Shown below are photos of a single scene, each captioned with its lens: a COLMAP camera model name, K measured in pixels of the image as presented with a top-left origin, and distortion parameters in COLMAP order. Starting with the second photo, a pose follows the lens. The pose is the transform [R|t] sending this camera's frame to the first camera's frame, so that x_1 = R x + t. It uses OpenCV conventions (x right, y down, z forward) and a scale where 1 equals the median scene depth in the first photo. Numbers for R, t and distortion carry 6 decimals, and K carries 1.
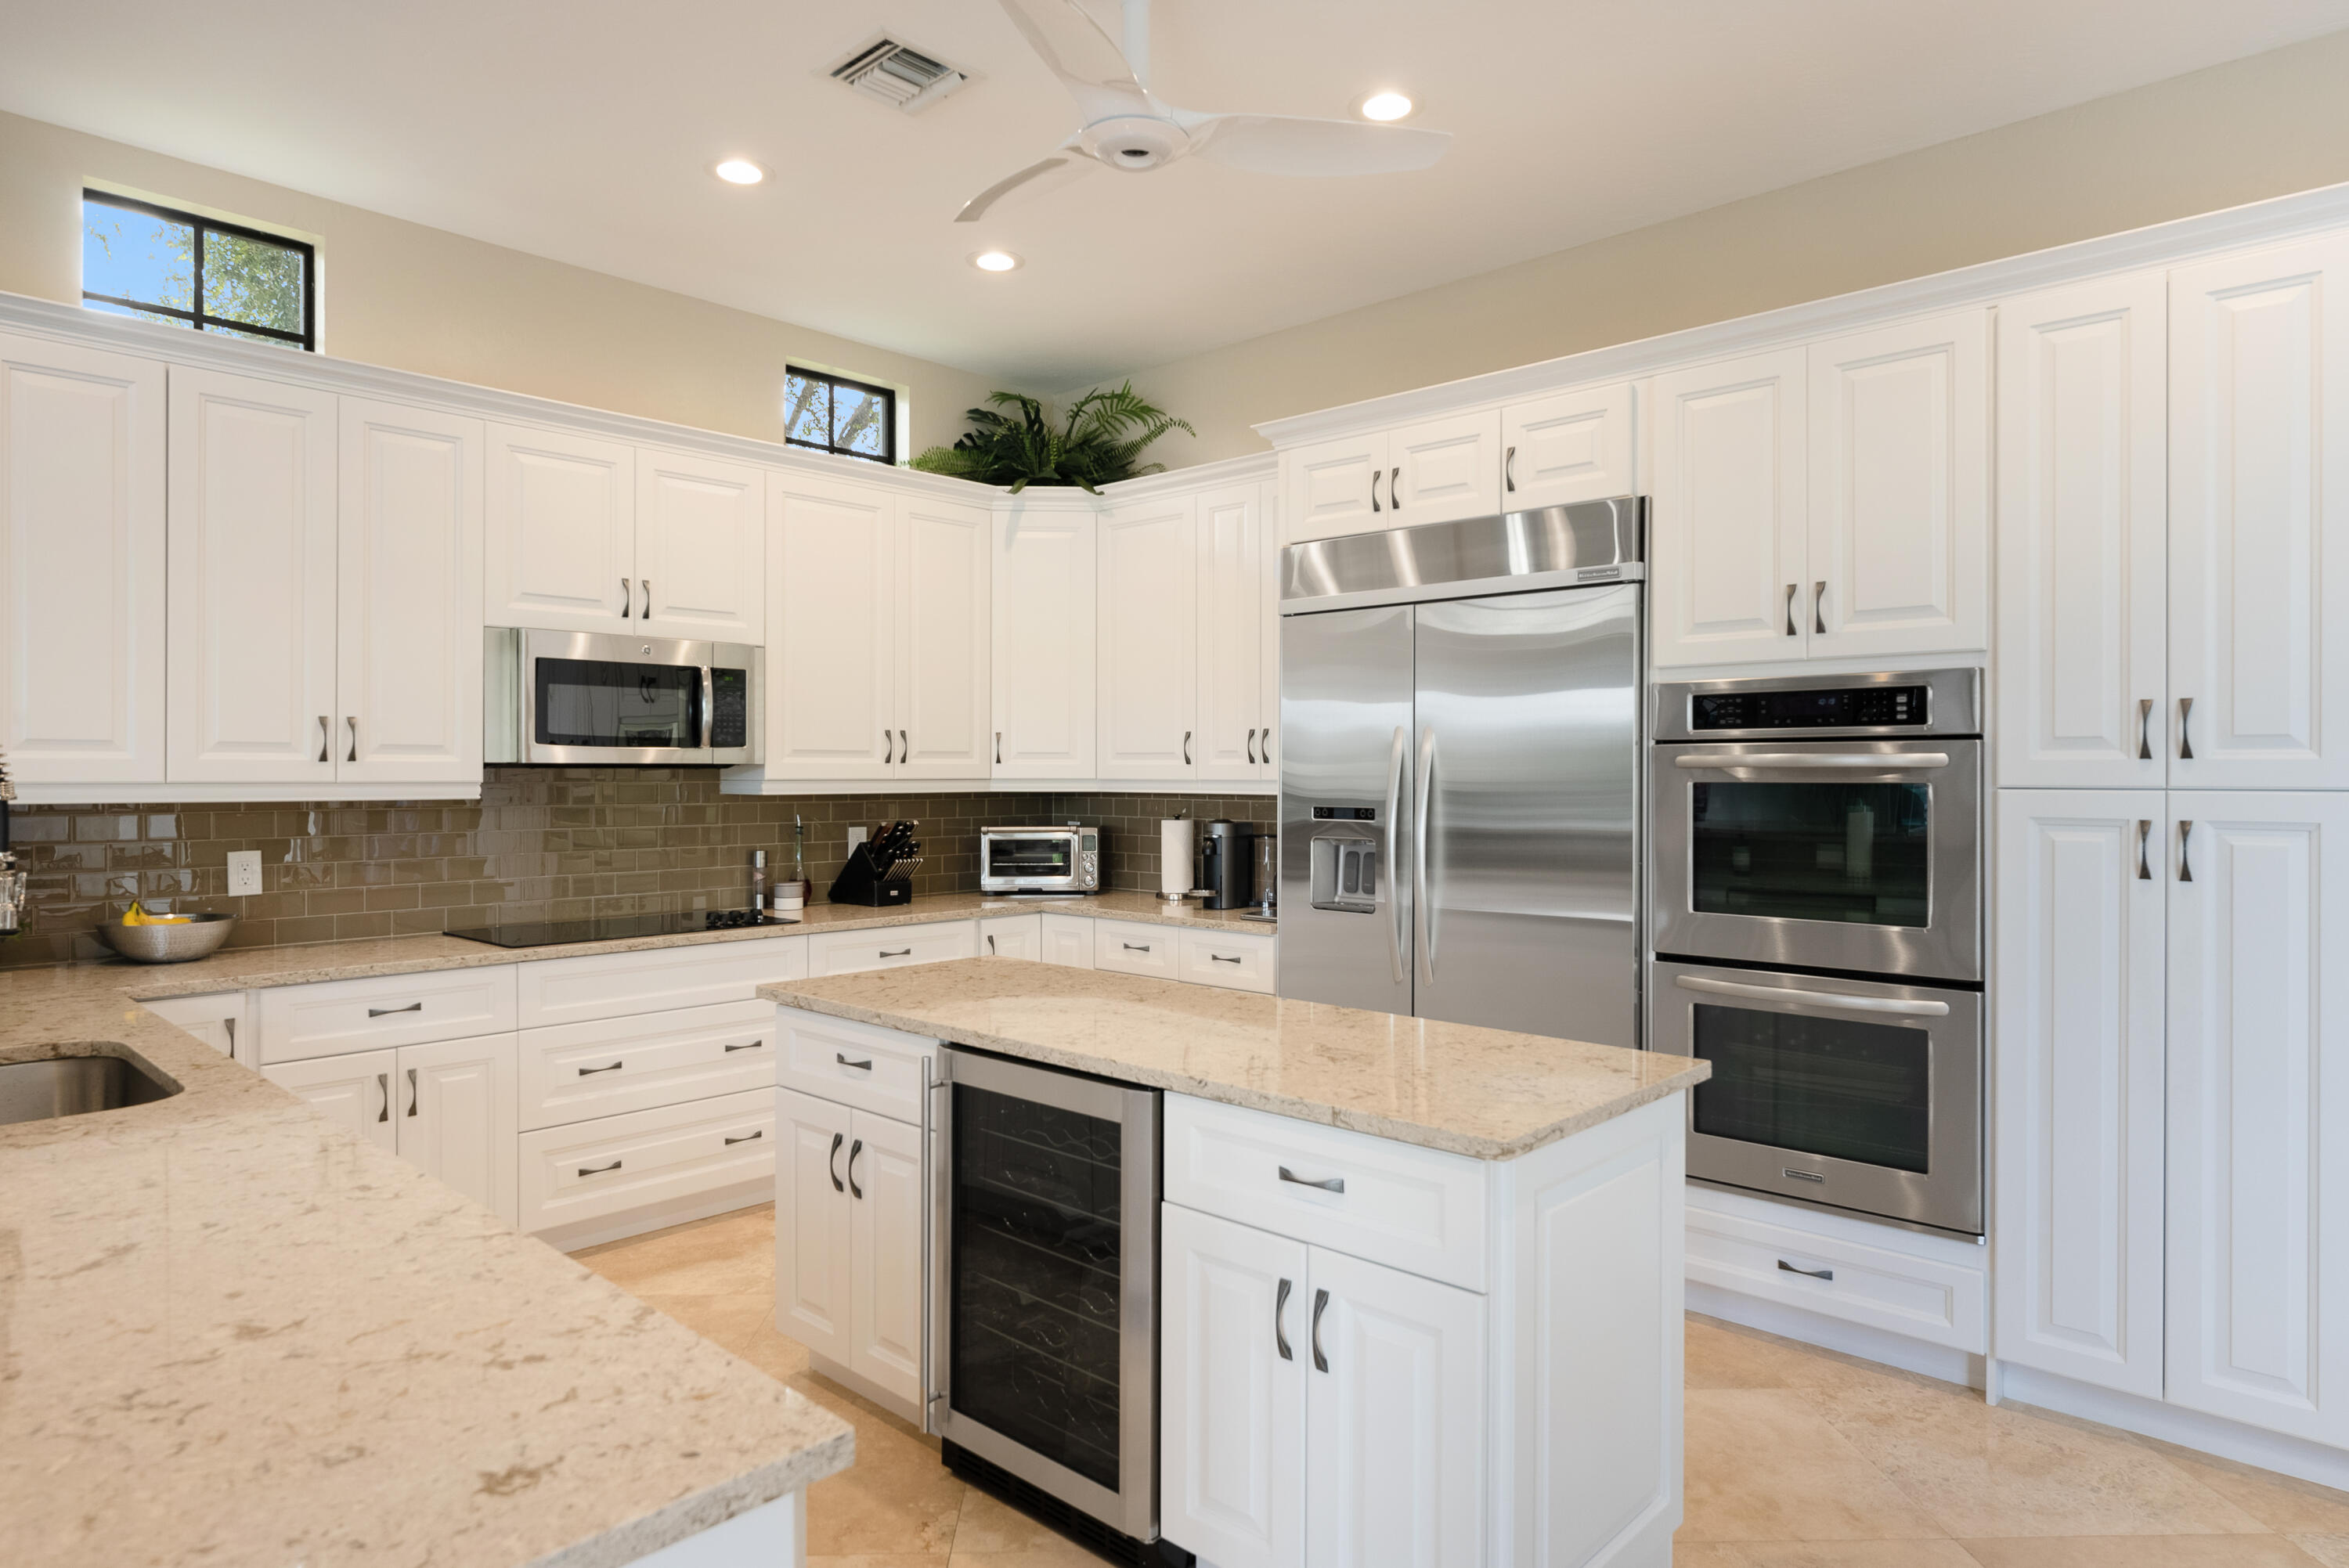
lens RADIAL K [[1339.5, 0, 1164.6], [0, 1339.5, 770.8], [0, 0, 1]] dist [0.000277, 0.000749]
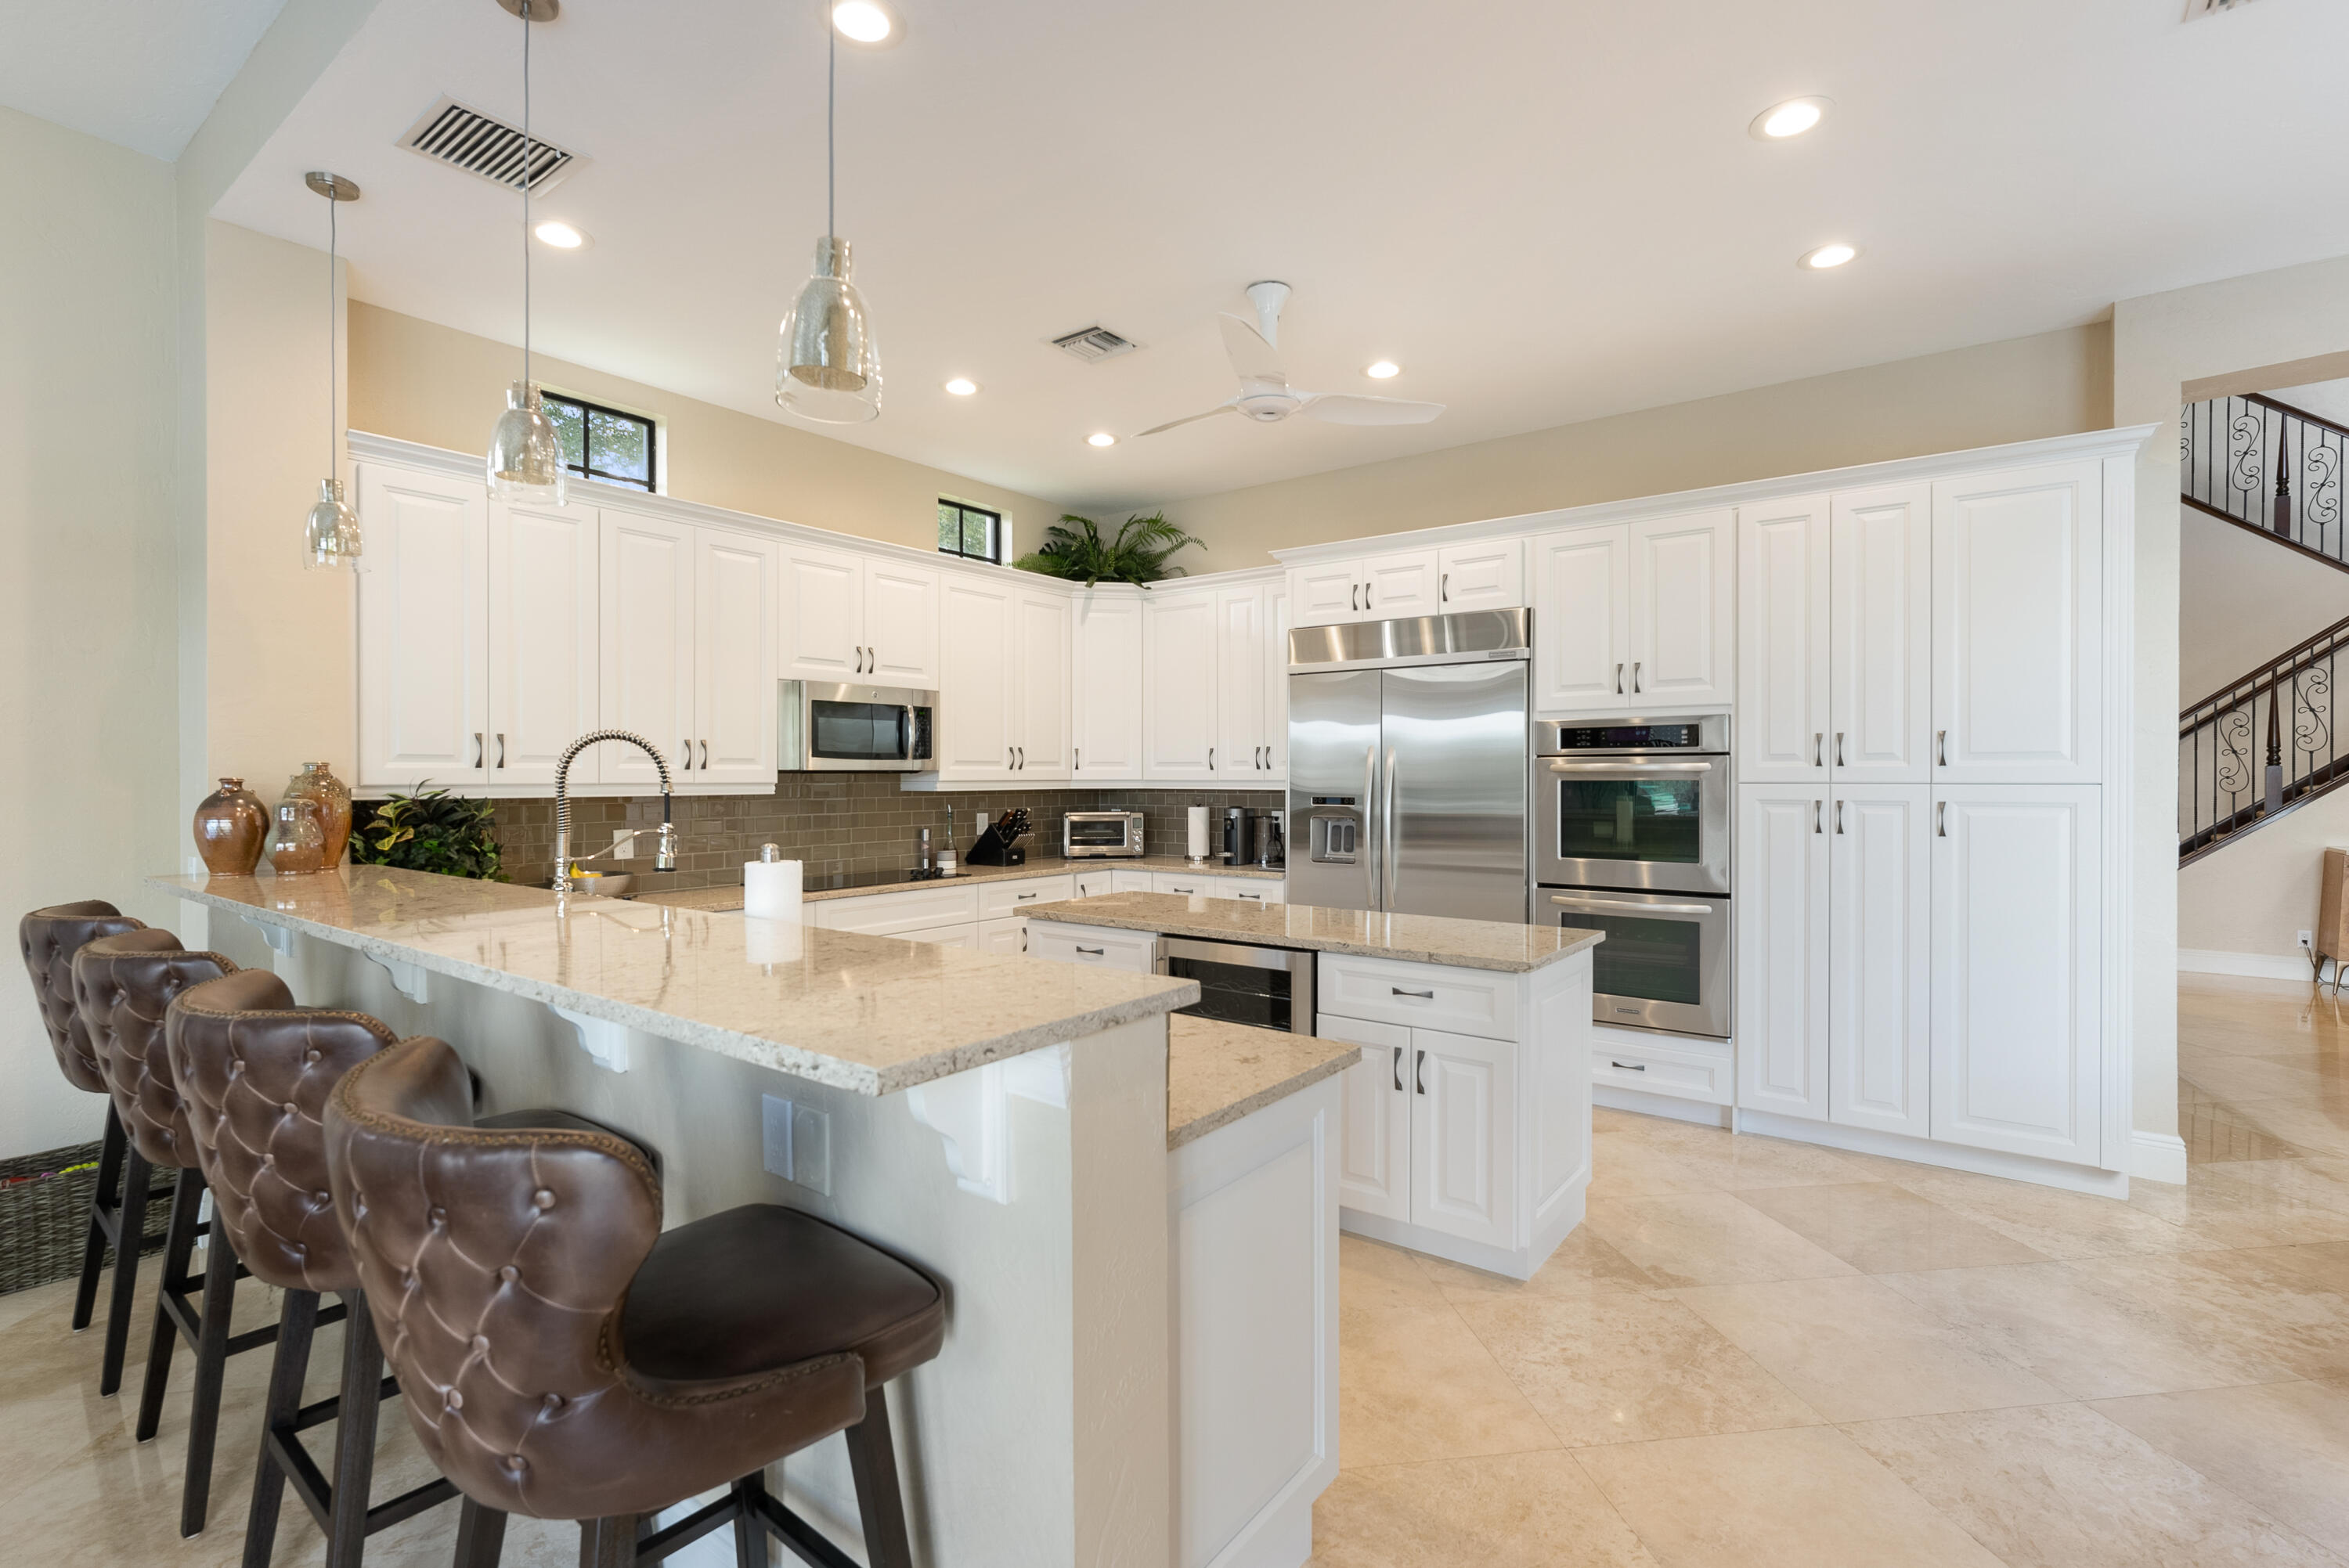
lens RADIAL K [[1046.2, 0, 1164.5], [0, 1046.2, 776.8], [0, 0, 1]] dist [-0.000124, -0.000081]
pose [[0.994826, -0.002427, 0.101567, -0.203157], [0.002177, 0.999994, 0.002571, -0.000227], [-0.101573, -0.002336, 0.994825, -0.219845]]
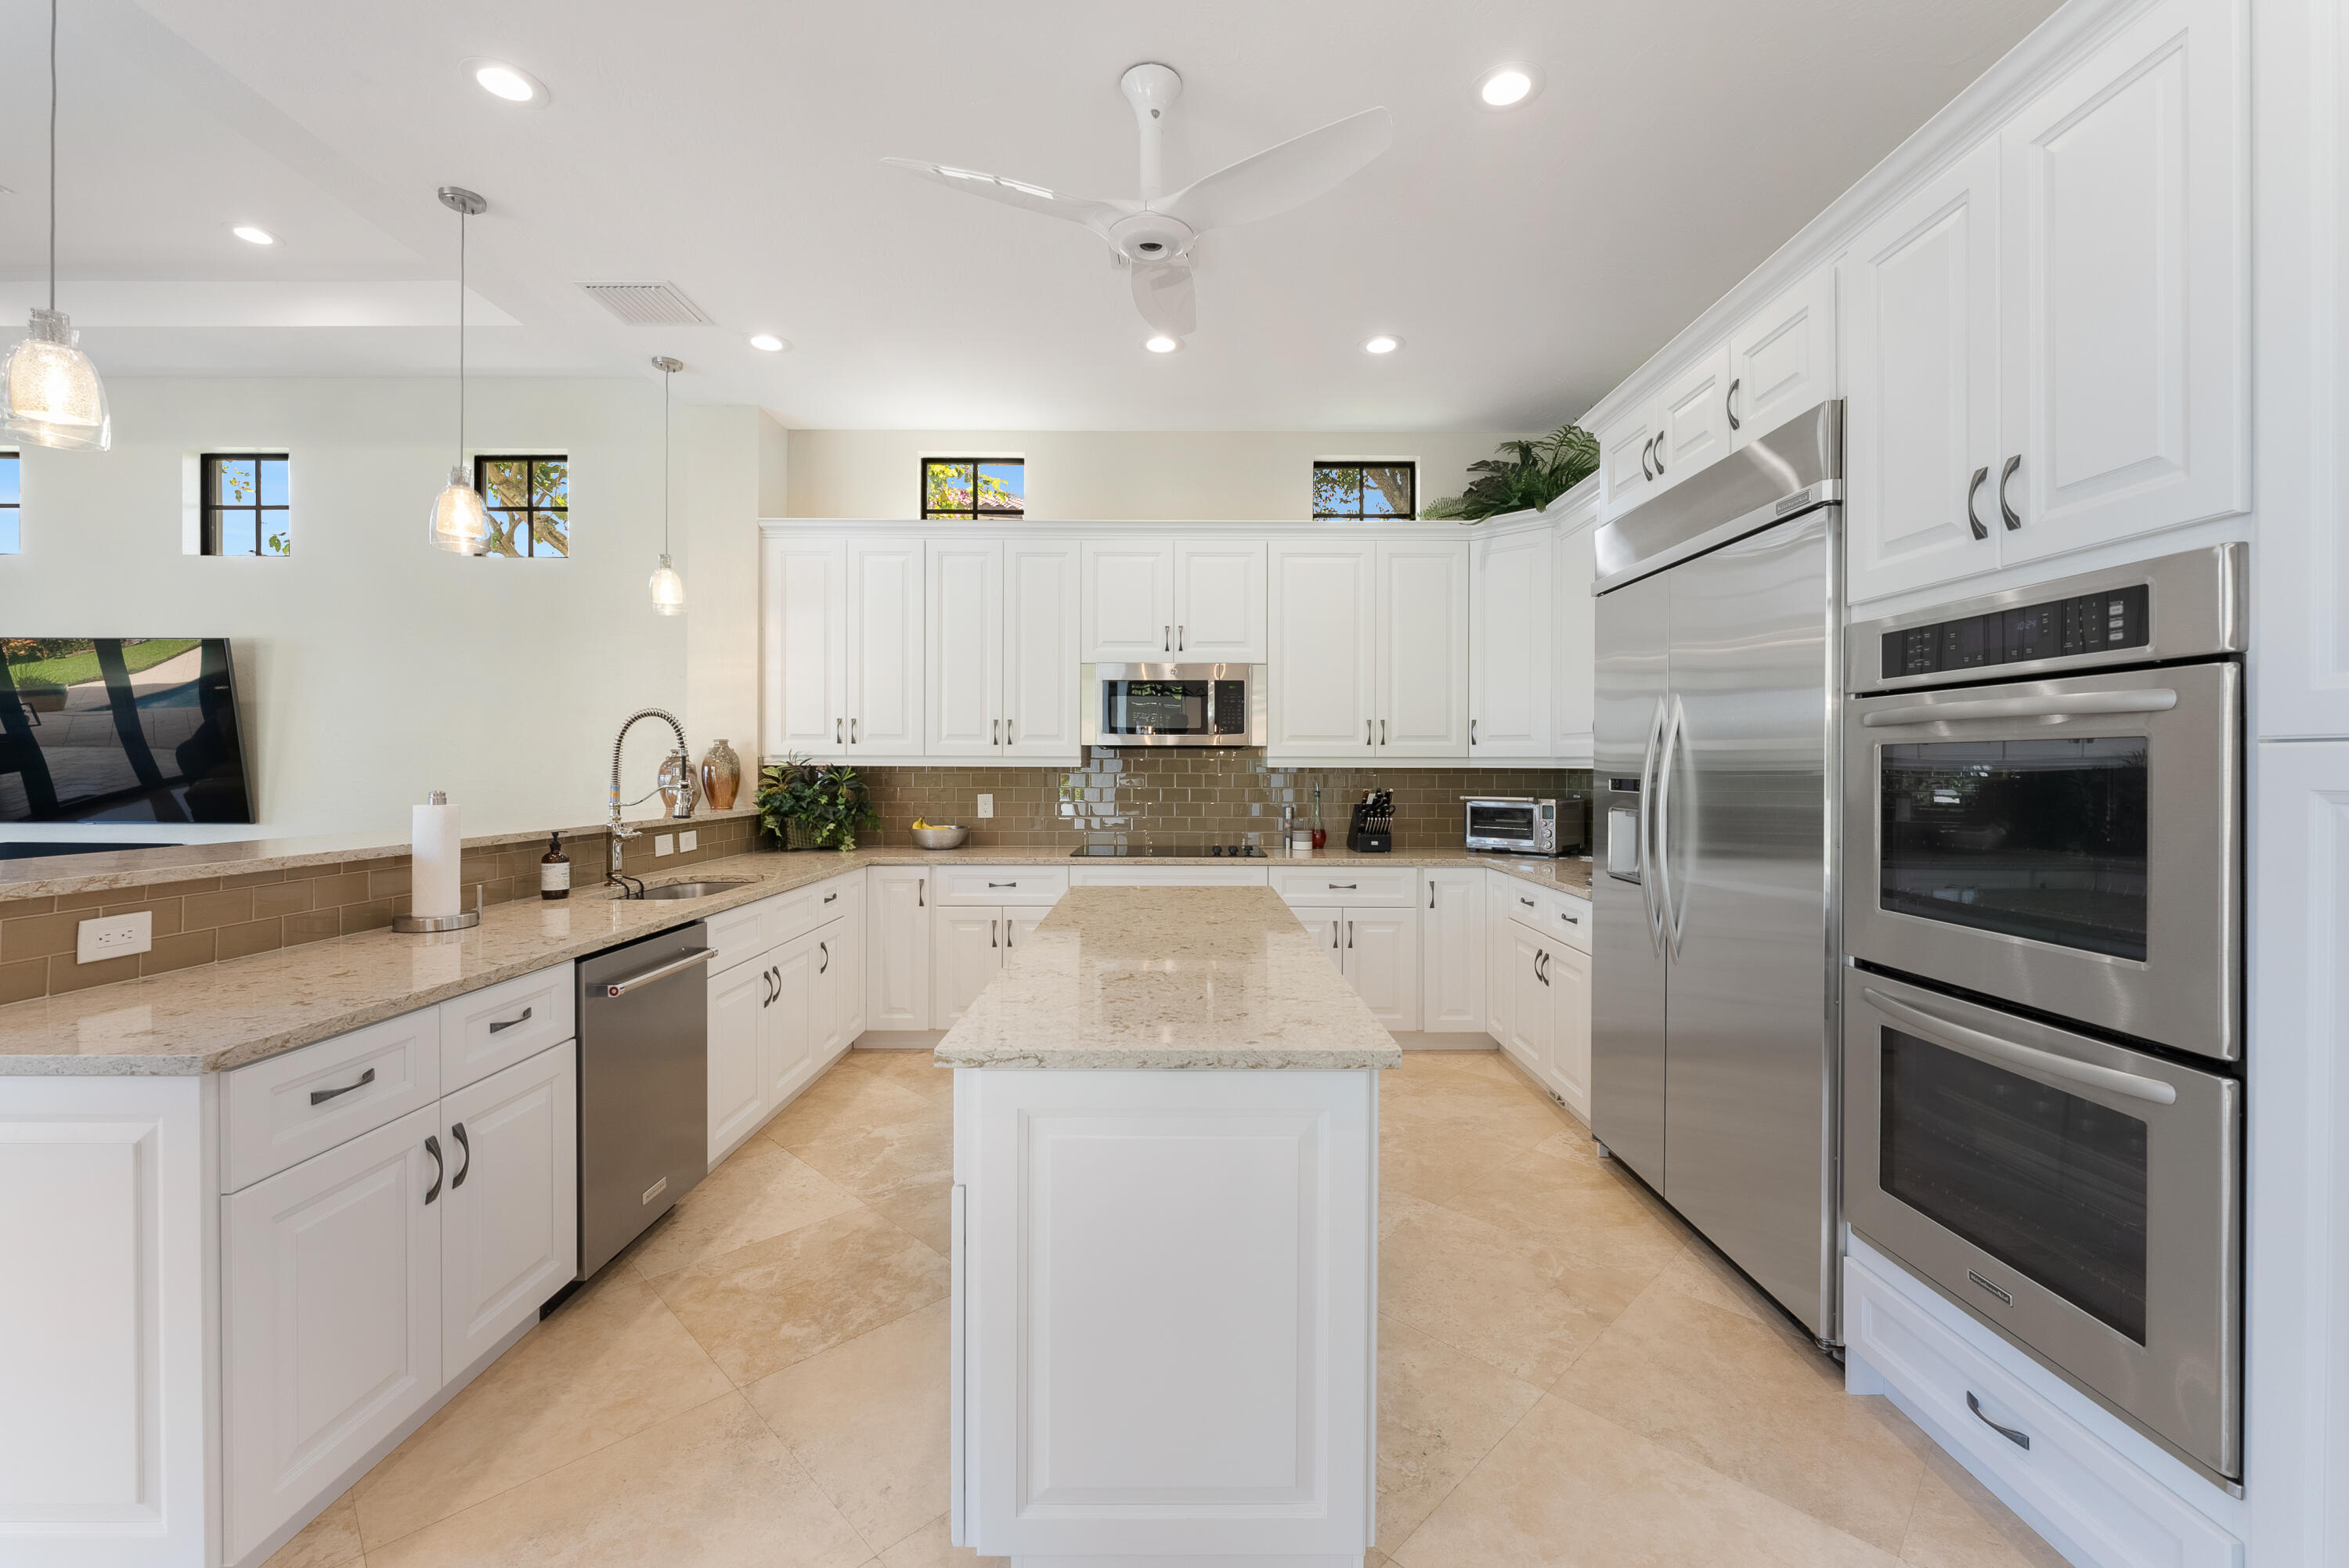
lens RADIAL K [[954.0, 0, 1187.6], [0, 954.0, 766.5], [0, 0, 1]] dist [-0.000003, -0.000965]
pose [[0.696814, 0.002549, -0.717248, 0.452336], [-0.001850, 0.999997, 0.001757, 0.018600], [0.717250, 0.000102, 0.696816, 0.278134]]
